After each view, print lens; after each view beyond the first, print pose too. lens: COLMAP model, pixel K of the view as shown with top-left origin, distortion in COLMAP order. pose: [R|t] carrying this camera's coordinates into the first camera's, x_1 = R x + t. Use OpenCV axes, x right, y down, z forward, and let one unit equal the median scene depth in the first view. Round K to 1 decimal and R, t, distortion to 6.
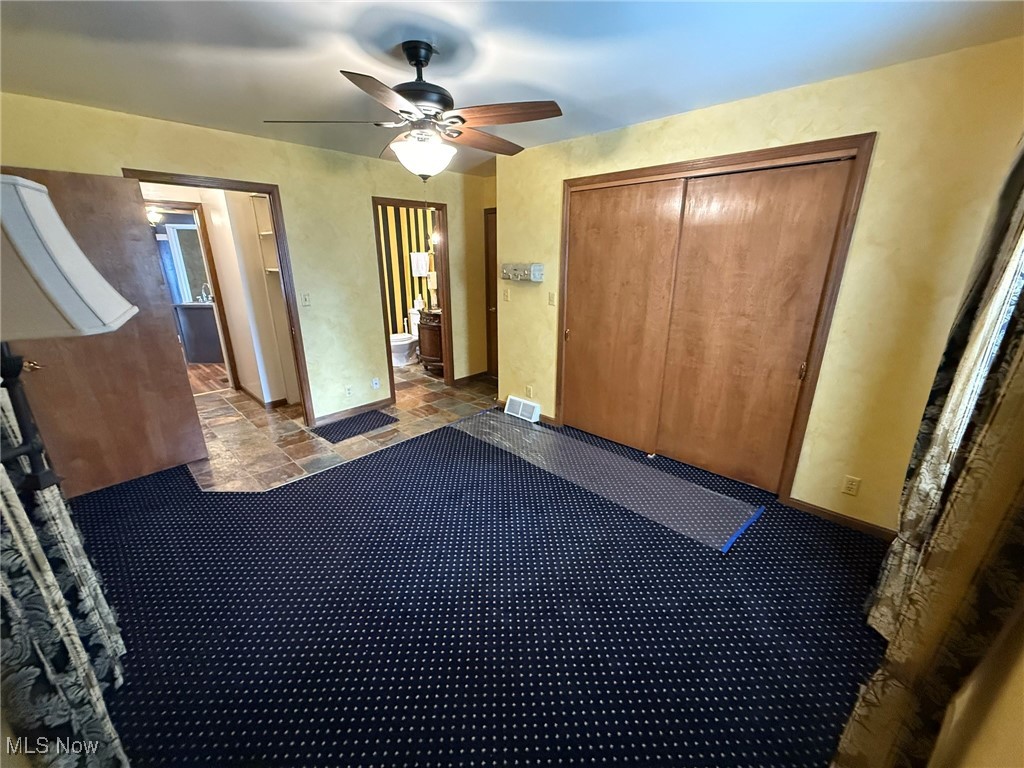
lens RADIAL K [[407.5, 0, 509.9], [0, 407.5, 384.1], [0, 0, 1]] dist [-0.002084, 0.000649]
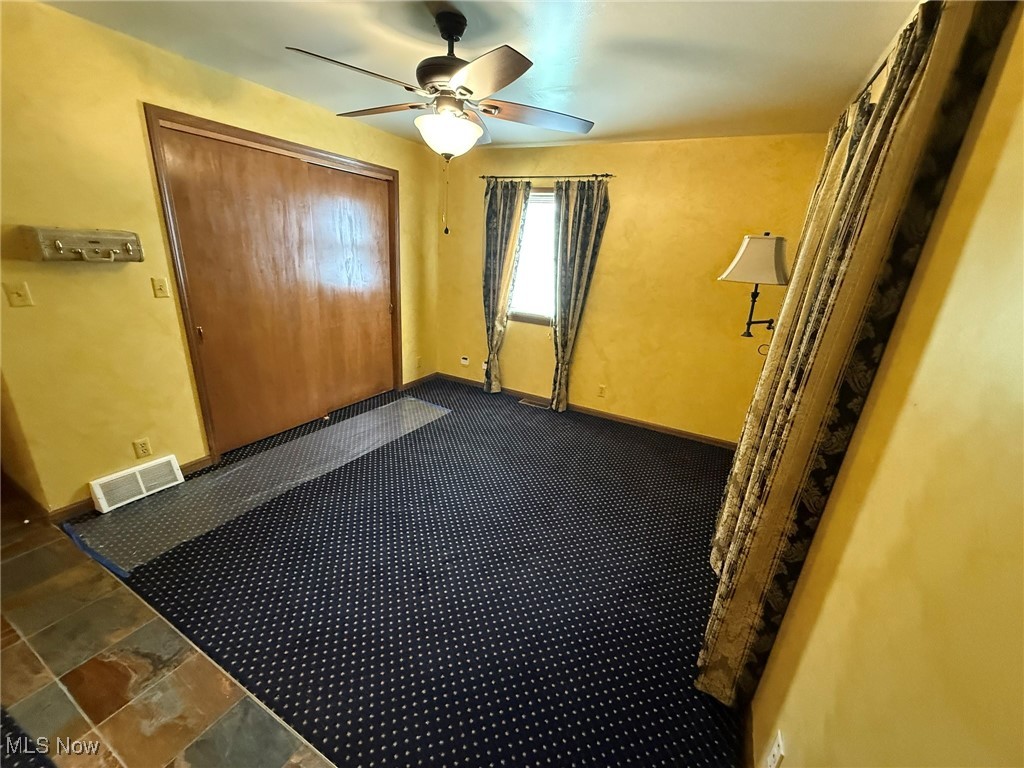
lens RADIAL K [[407.5, 0, 509.9], [0, 407.5, 384.1], [0, 0, 1]] dist [-0.002084, 0.000649]
pose [[-0.261035, -0.322938, 0.909710, -0.635402], [0.230838, 0.894160, 0.383655, -0.178100], [-0.937323, 0.310143, -0.158860, 0.579608]]
